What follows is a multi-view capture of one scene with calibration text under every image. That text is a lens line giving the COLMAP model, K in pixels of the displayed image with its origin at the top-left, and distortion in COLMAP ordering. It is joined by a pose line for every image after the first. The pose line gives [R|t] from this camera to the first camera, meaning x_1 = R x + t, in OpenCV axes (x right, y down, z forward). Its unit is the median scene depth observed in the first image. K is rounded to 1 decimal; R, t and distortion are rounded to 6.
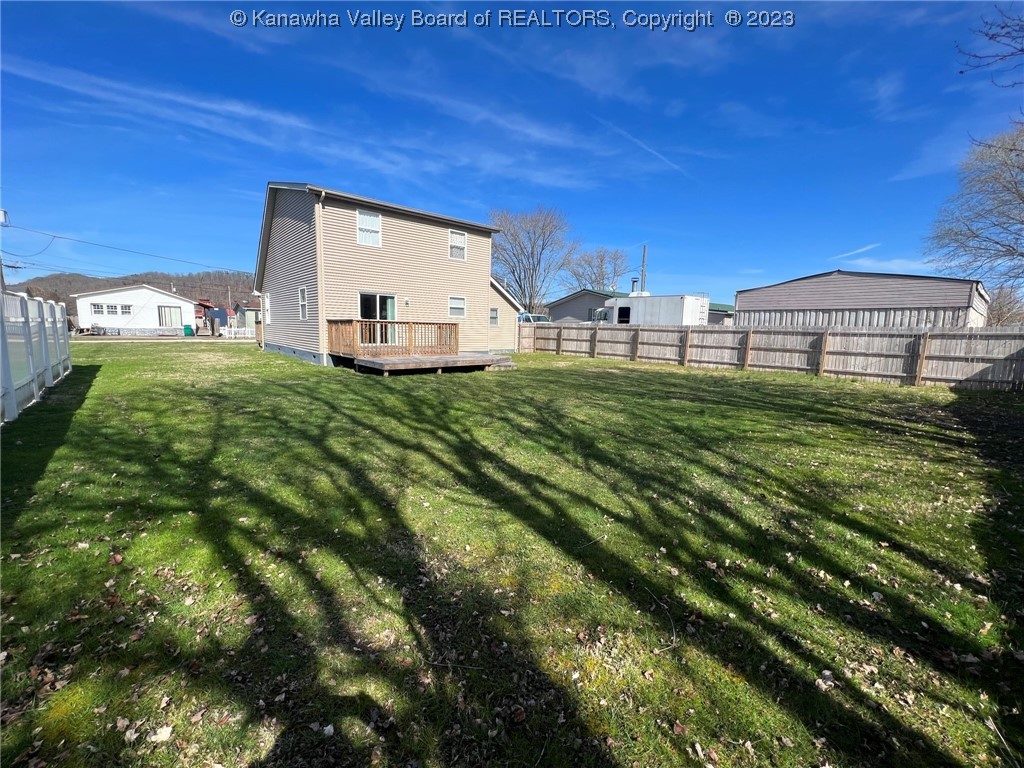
lens RADIAL K [[408.9, 0, 512.0], [0, 408.9, 384.0], [0, 0, 1]] dist [-0.010331, 0.000019]
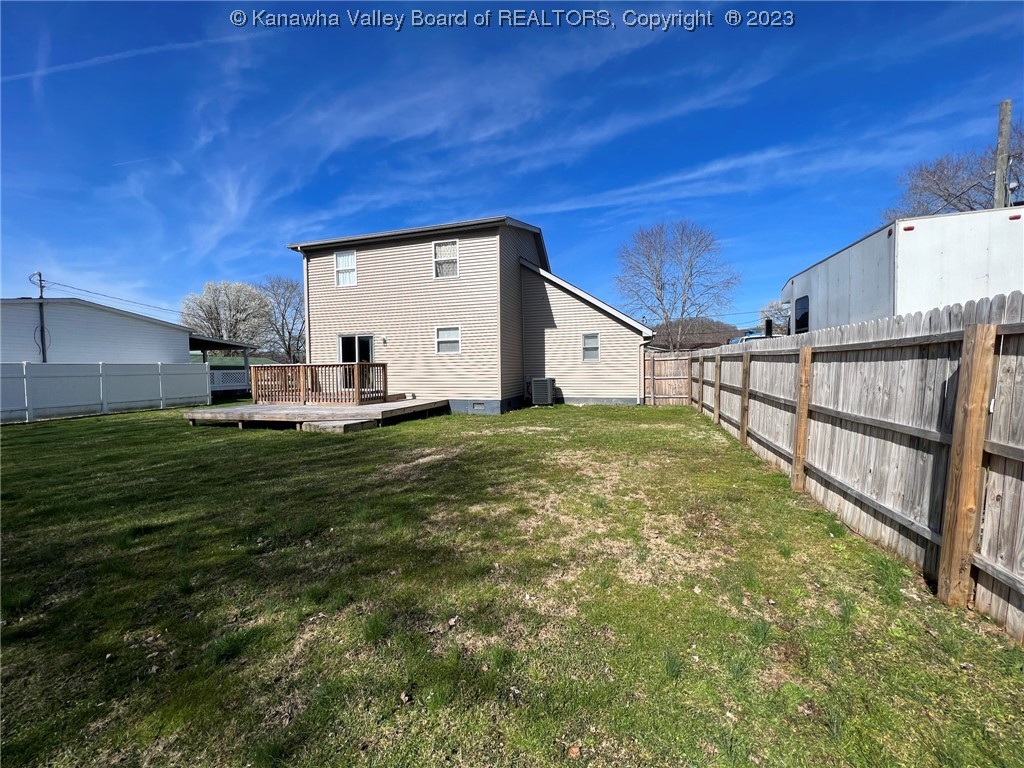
lens RADIAL K [[408.9, 0, 512.0], [0, 408.9, 384.0], [0, 0, 1]] dist [-0.010331, 0.000019]
pose [[0.533947, 0.005177, -0.845502, 0.620548], [-0.083584, 0.995406, -0.046689, -0.093402], [0.841376, 0.095600, 0.531927, 0.787697]]
